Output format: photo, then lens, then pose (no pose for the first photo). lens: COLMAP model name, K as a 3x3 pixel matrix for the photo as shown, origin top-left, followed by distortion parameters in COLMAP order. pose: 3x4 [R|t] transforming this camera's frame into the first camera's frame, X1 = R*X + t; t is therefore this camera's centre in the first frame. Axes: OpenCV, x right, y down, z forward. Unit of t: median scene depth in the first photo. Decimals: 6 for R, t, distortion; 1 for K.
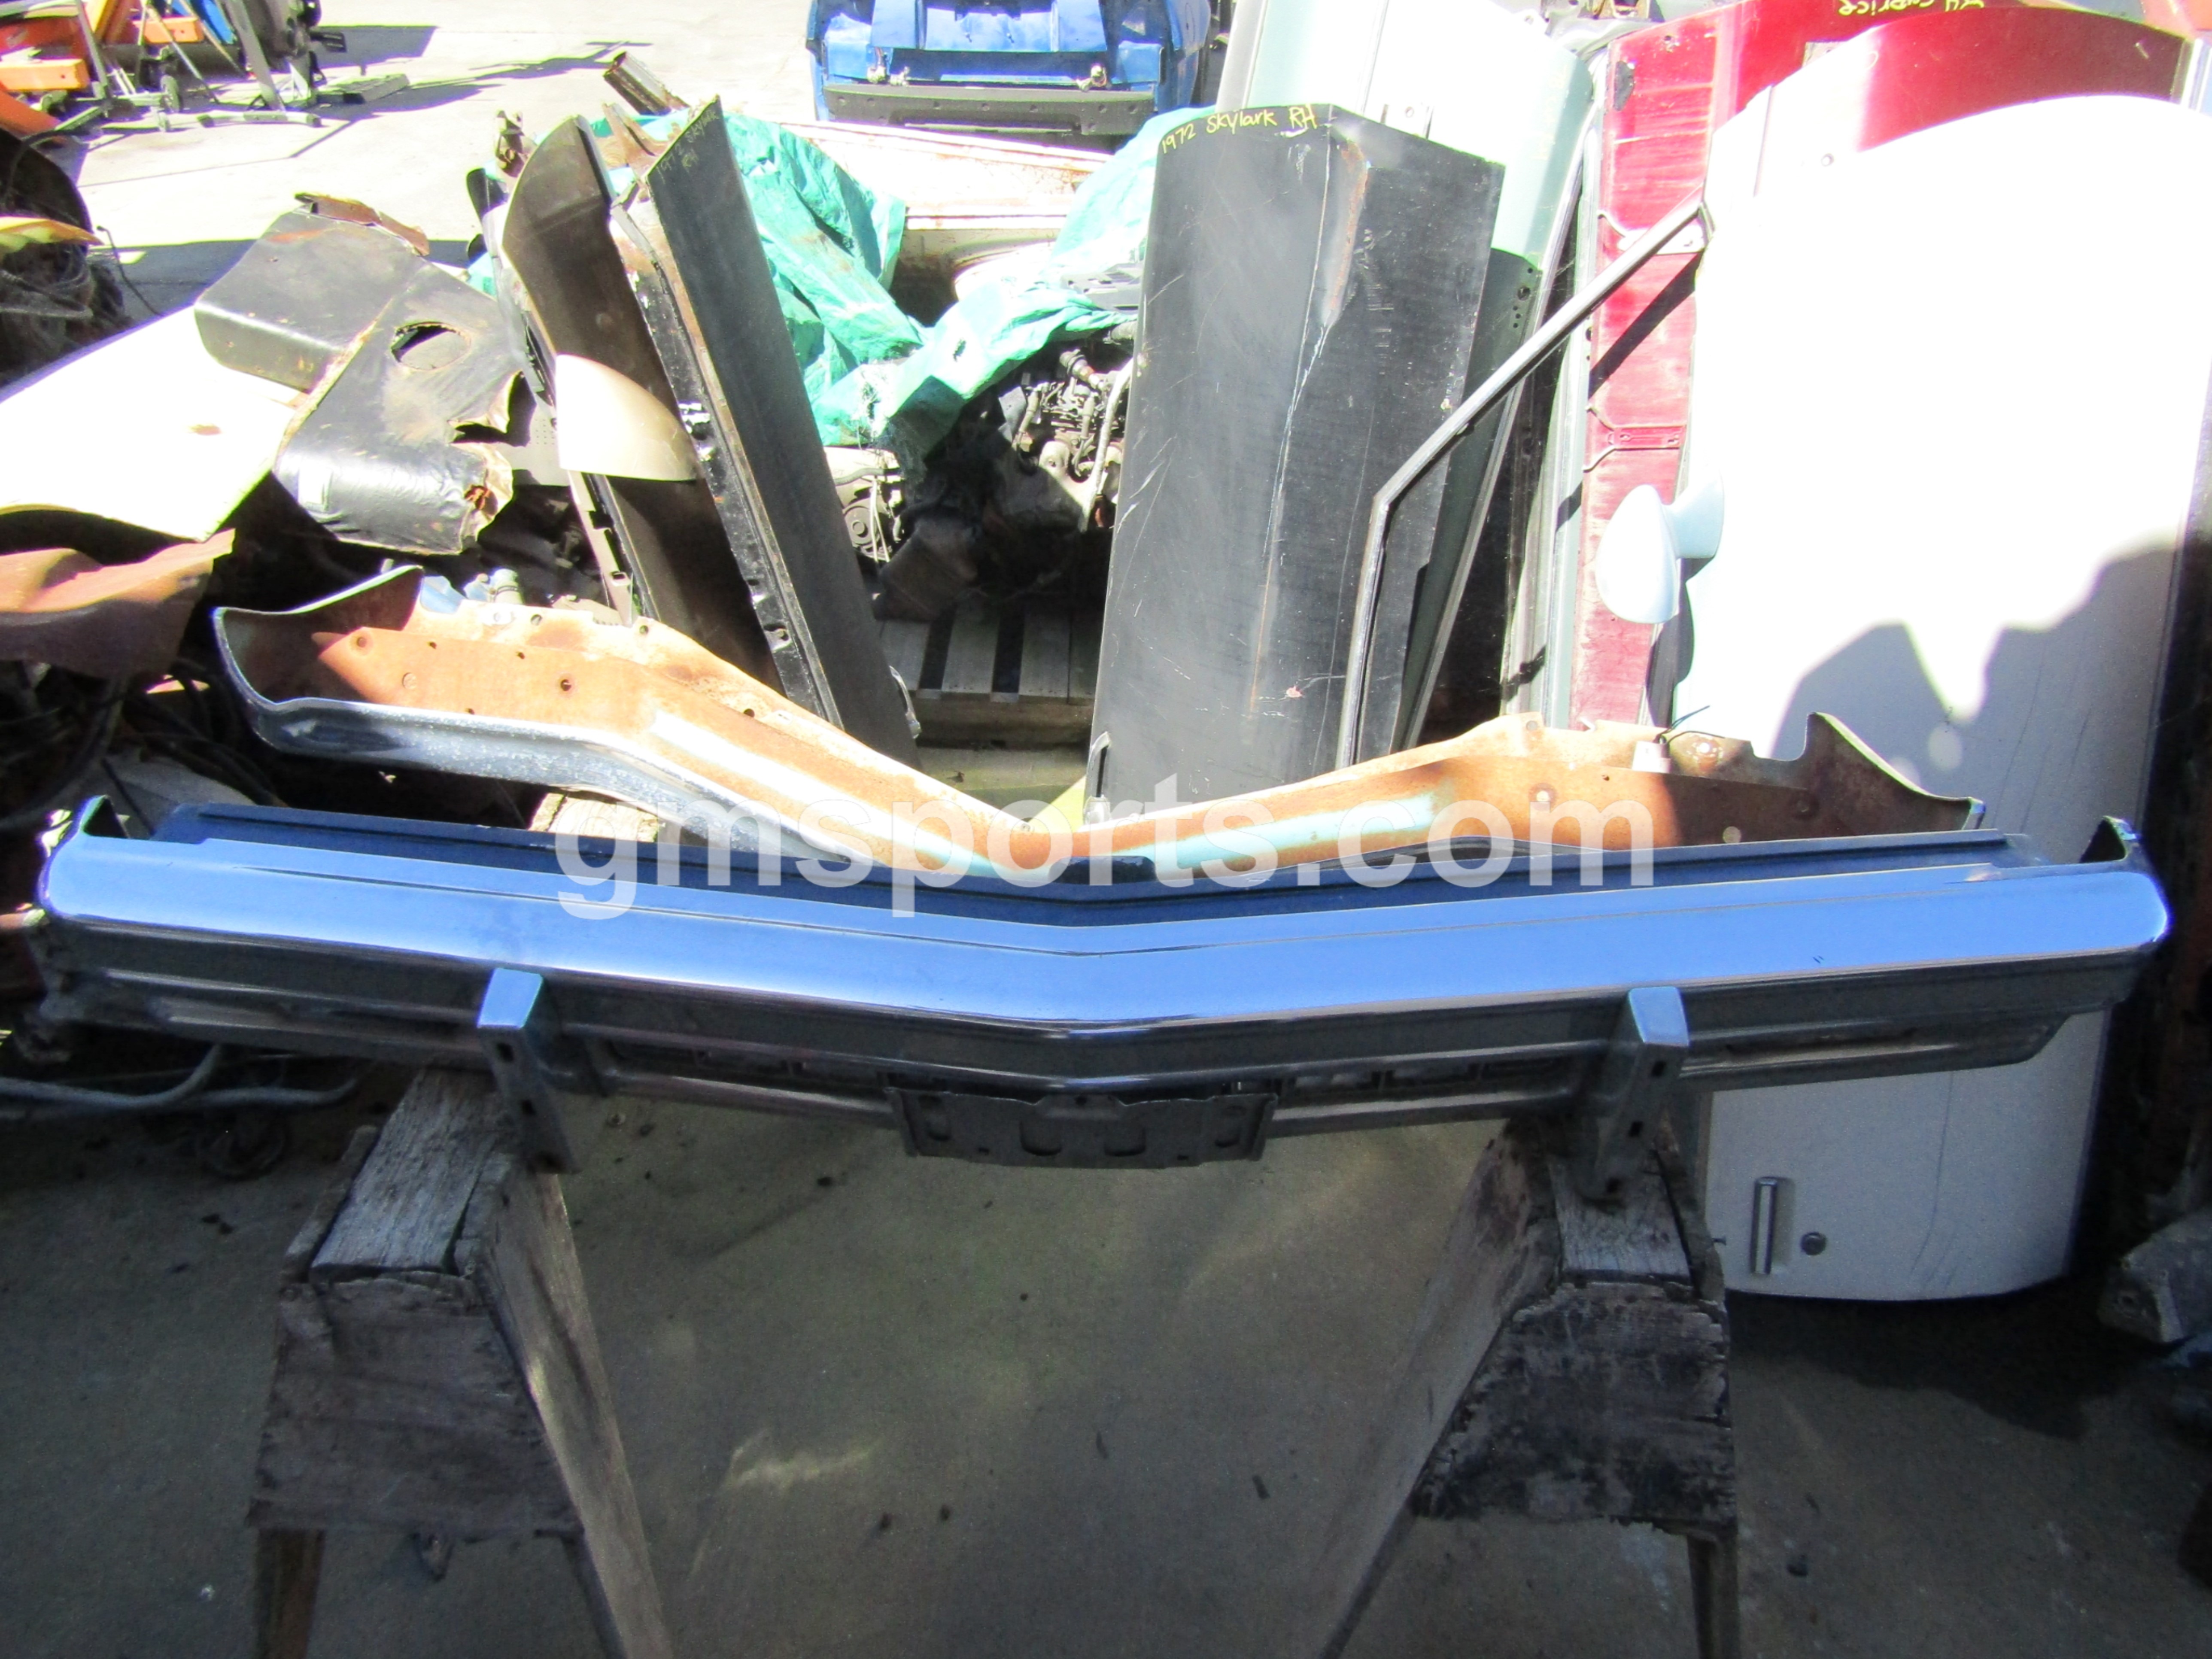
lens RADIAL K [[1577.6, 0, 1110.5], [0, 1577.6, 826.1], [0, 0, 1]] dist [-0.010533, -0.001156]
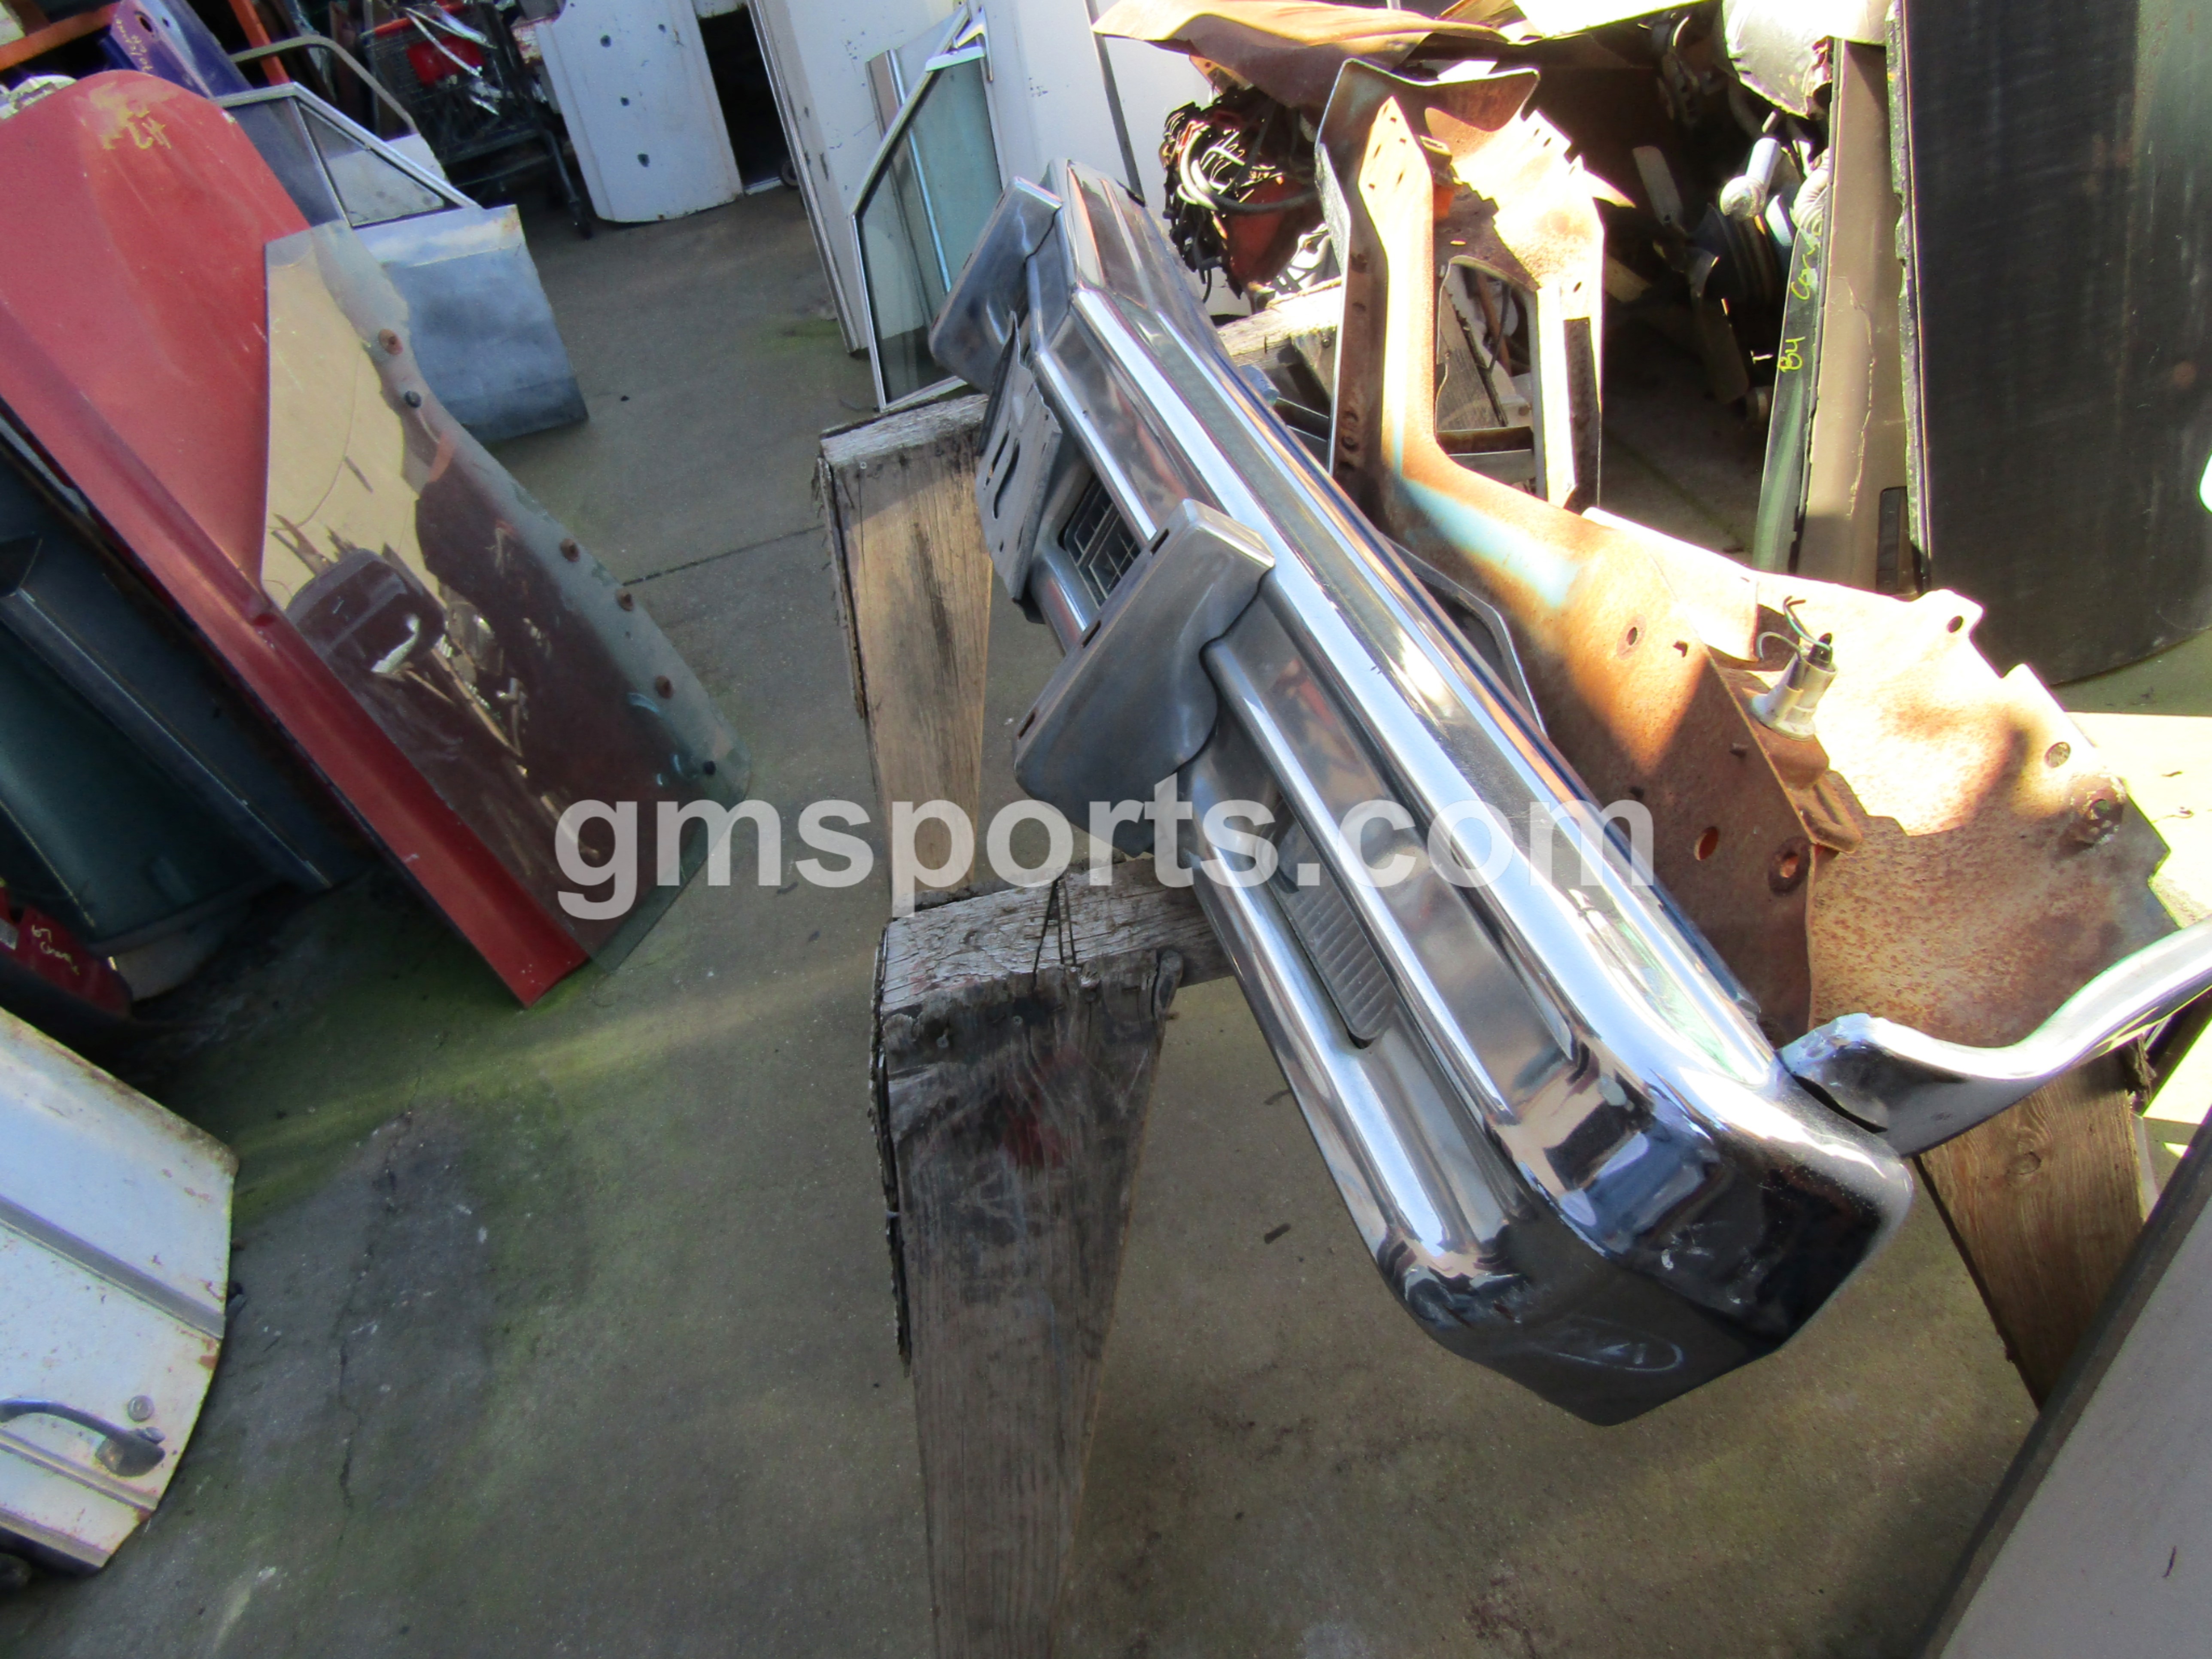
lens RADIAL K [[1607.3, 0, 1115.2], [0, 1607.3, 820.8], [0, 0, 1]] dist [-0.002696, -0.004974]
pose [[0.171184, 0.531350, -0.829677, 0.526390], [-0.369012, 0.815388, 0.446062, -0.107301], [0.913524, 0.229802, 0.335656, 0.409447]]
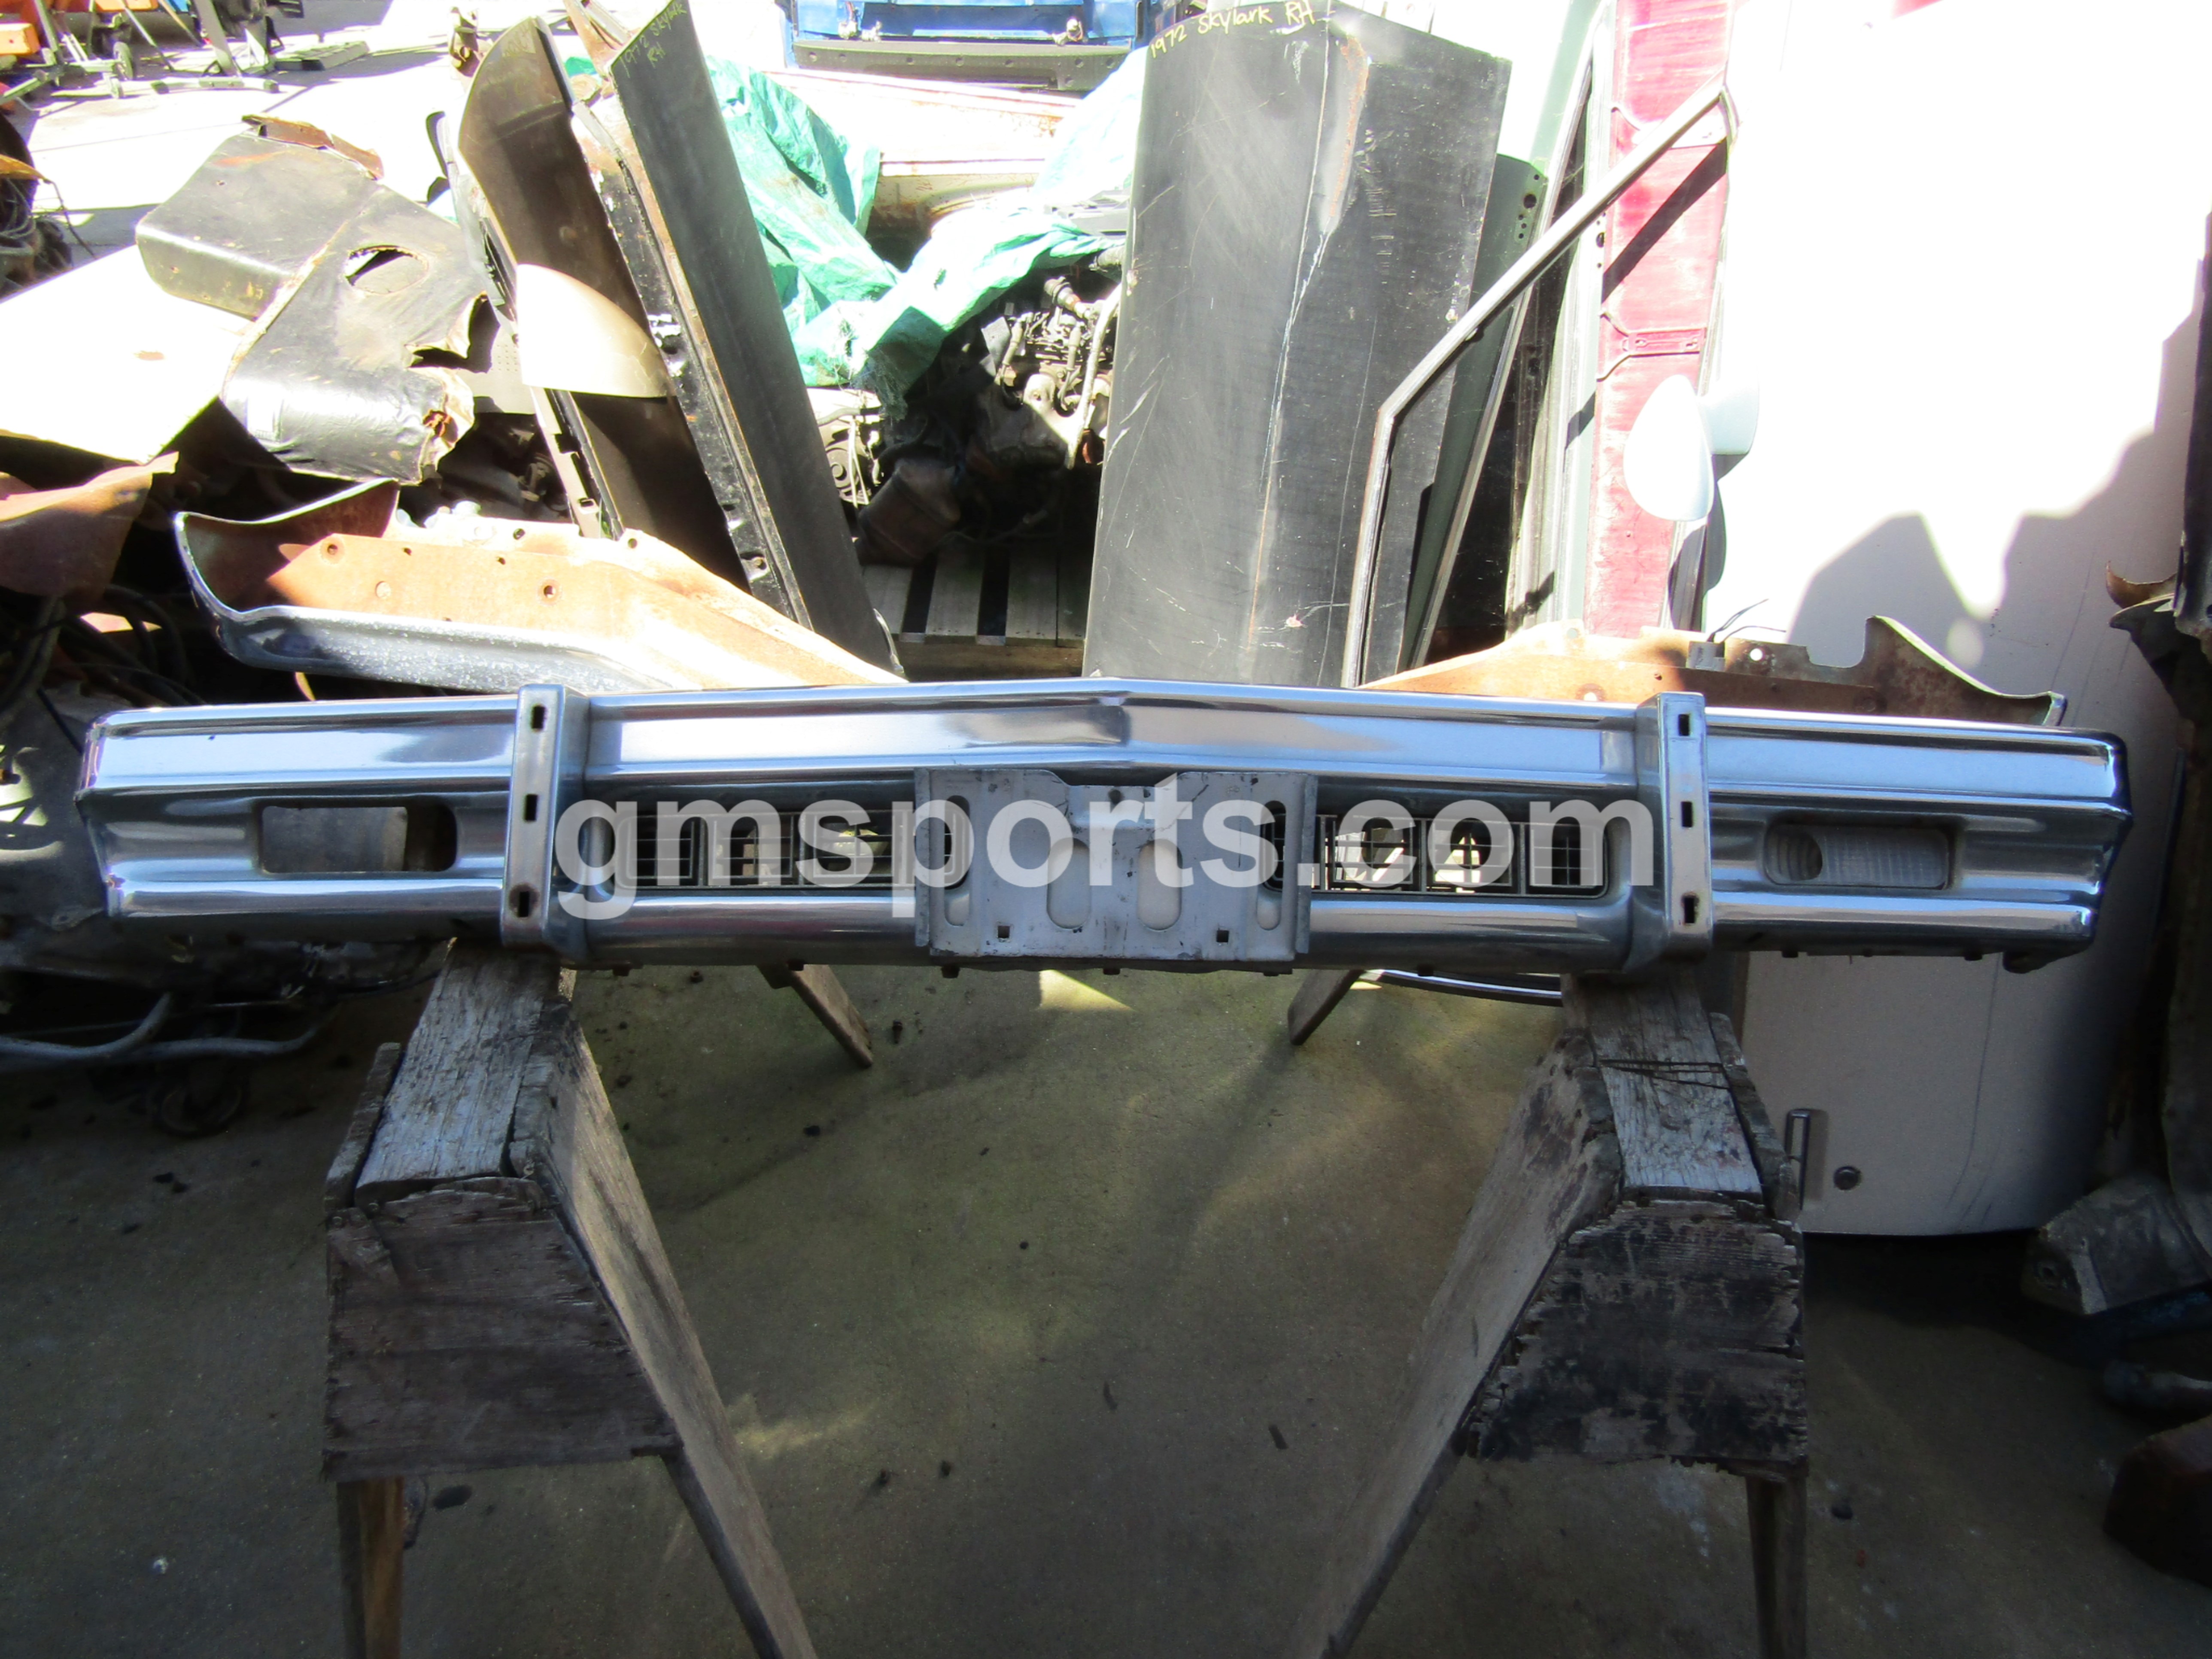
lens RADIAL K [[1577.6, 0, 1110.5], [0, 1577.6, 826.1], [0, 0, 1]] dist [-0.010533, -0.001156]
pose [[0.999846, -0.011414, 0.013316, -0.010054], [0.011308, 0.999904, 0.007978, 0.031499], [-0.013406, -0.007827, 0.999880, 0.040361]]
